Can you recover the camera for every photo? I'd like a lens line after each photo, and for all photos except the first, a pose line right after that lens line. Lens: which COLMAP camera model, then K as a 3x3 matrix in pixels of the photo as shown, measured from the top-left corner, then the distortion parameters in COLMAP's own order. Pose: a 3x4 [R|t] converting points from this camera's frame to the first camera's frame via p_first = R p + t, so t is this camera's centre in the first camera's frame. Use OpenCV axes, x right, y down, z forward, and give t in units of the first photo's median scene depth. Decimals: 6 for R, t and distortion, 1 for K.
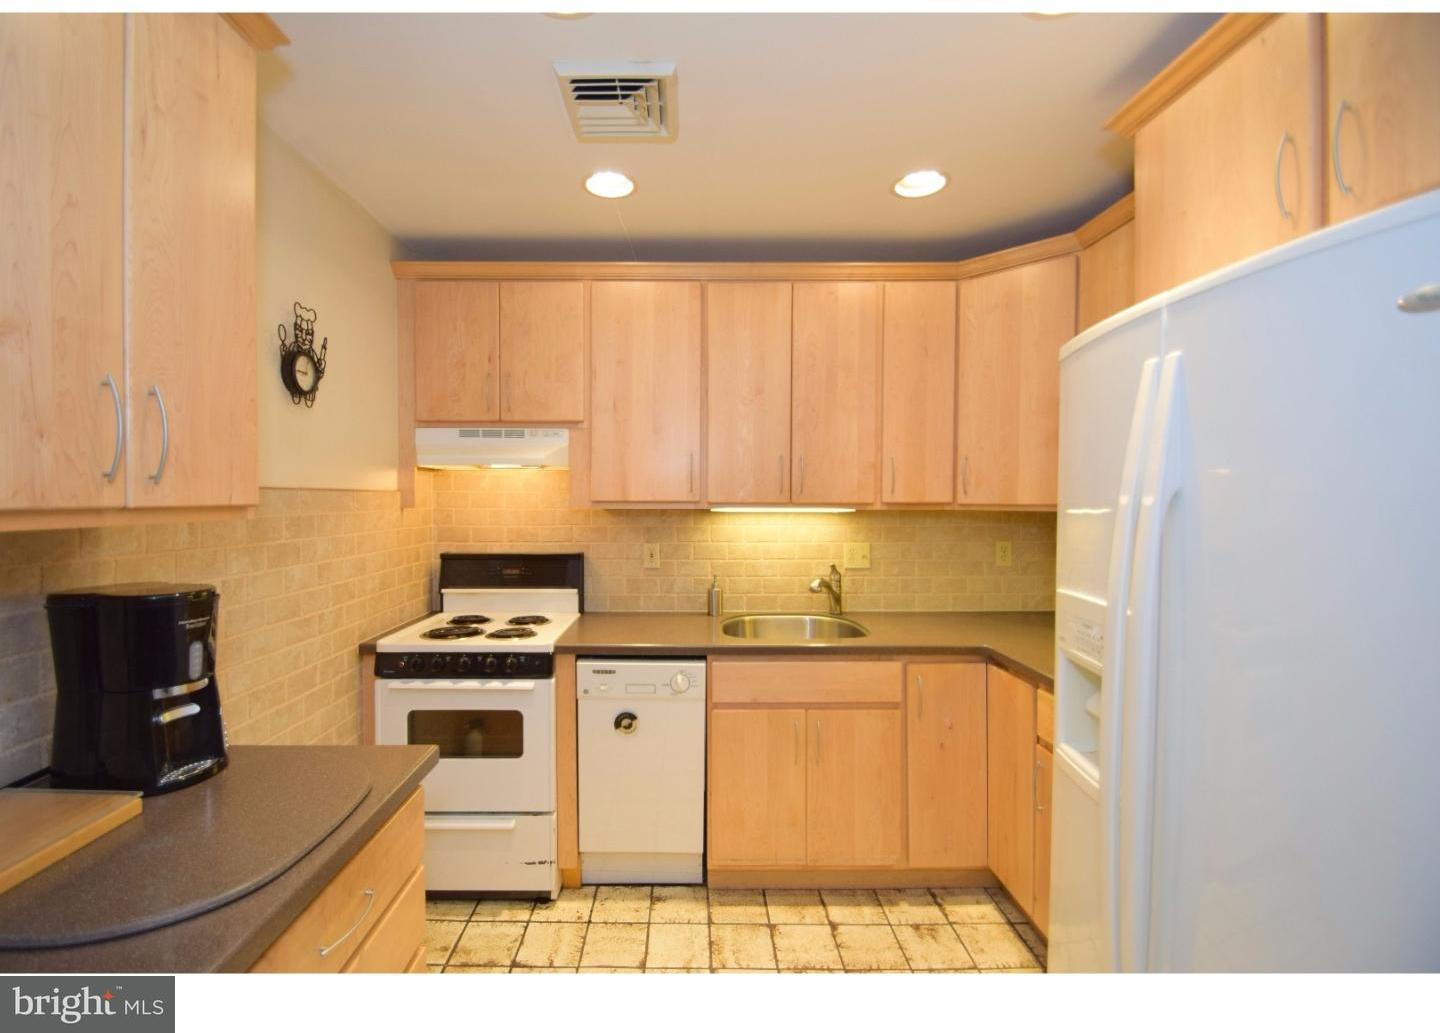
lens RADIAL K [[634.2, 0, 701.3], [0, 634.2, 515.6], [0, 0, 1]] dist [-0.002264, -0.000694]
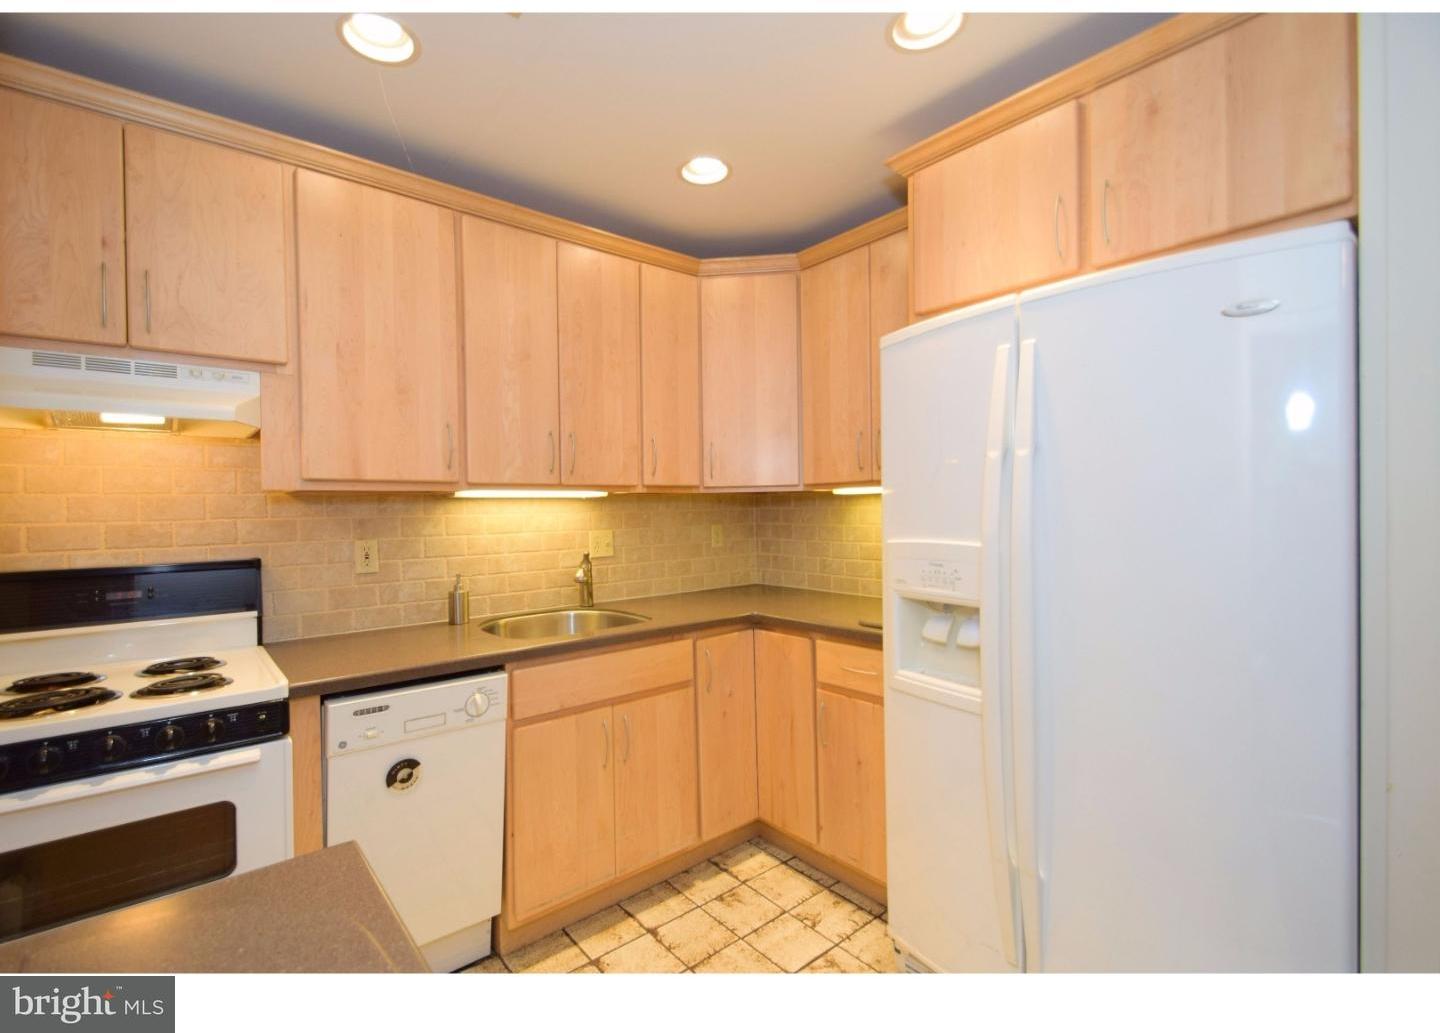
lens RADIAL K [[634.2, 0, 706.0], [0, 634.2, 510.7], [0, 0, 1]] dist [-0.002264, -0.000694]
pose [[0.783601, -0.017955, 0.621005, -0.273754], [0.036280, 0.999199, -0.016888, 0.043145], [-0.620204, 0.035764, 0.783625, 0.182780]]
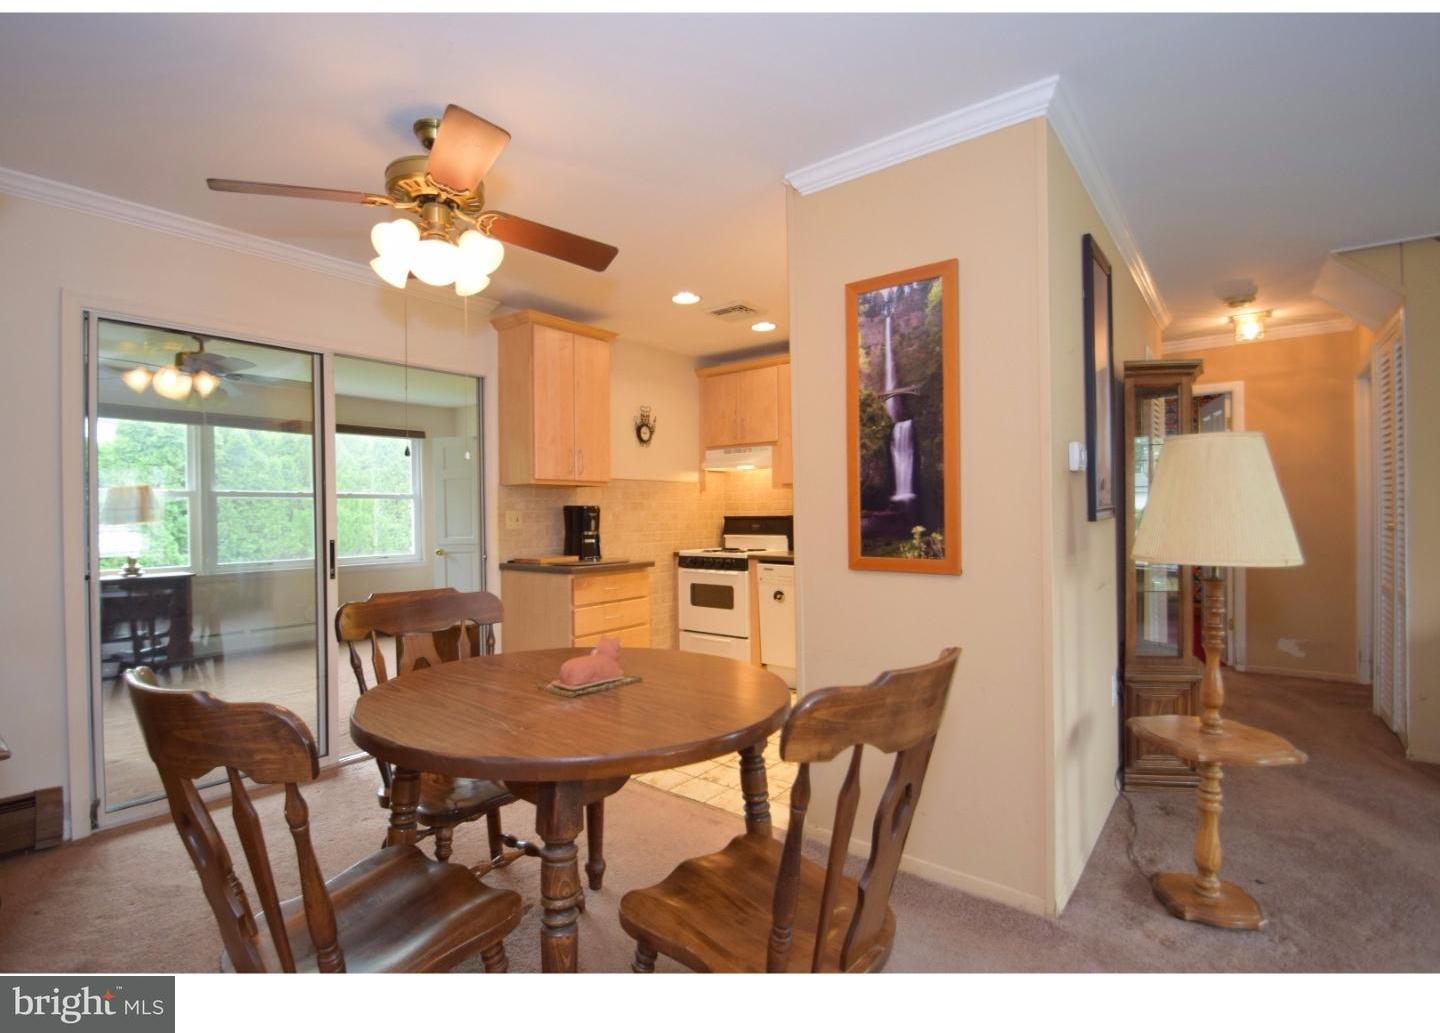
lens RADIAL K [[701.2, 0, 706.0], [0, 701.2, 514.6], [0, 0, 1]] dist [-0.004555, -0.000242]
pose [[0.780407, -0.011680, -0.625163, 0.970672], [-0.002715, 0.999753, -0.022067, 0.116391], [0.625266, 0.018918, 0.780183, -0.751502]]
